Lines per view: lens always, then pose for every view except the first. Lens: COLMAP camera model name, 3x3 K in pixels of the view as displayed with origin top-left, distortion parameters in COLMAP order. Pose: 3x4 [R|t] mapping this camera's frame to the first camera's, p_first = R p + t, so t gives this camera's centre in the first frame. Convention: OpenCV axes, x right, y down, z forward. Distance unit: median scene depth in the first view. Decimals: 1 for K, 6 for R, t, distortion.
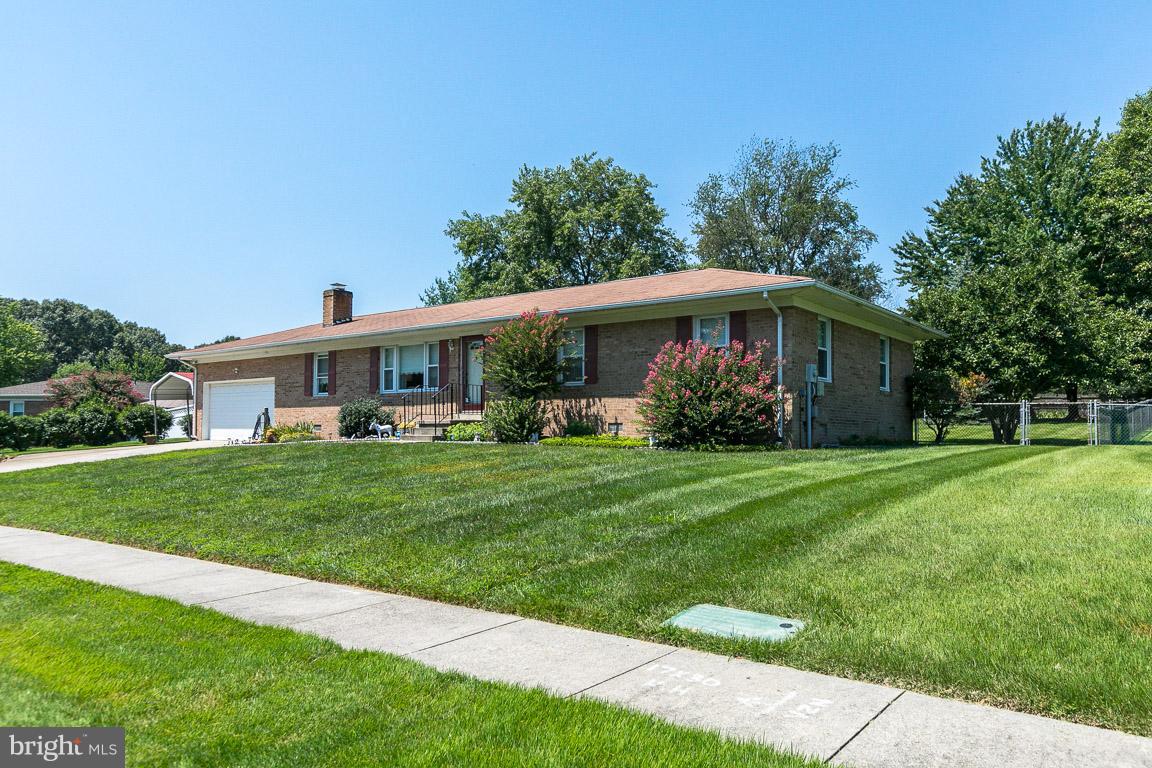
lens RADIAL K [[824.9, 0, 575.0], [0, 824.9, 386.2], [0, 0, 1]] dist [0.005923, 0.000510]
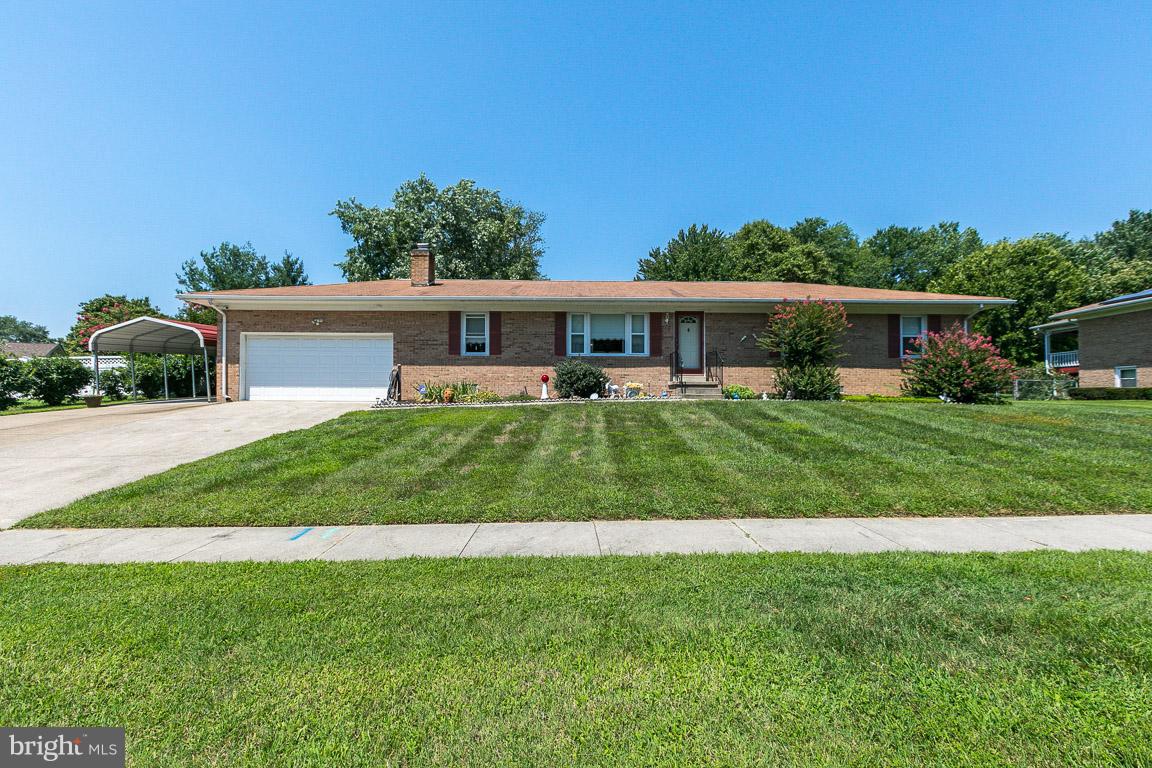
lens RADIAL K [[521.0, 0, 575.8], [0, 521.0, 384.9], [0, 0, 1]] dist [0.003840, 0.000758]
pose [[0.772925, 0.015928, 0.634298, -0.666530], [-0.036751, 0.999130, 0.019695, 0.033246], [-0.633432, -0.038534, 0.772838, 0.470835]]
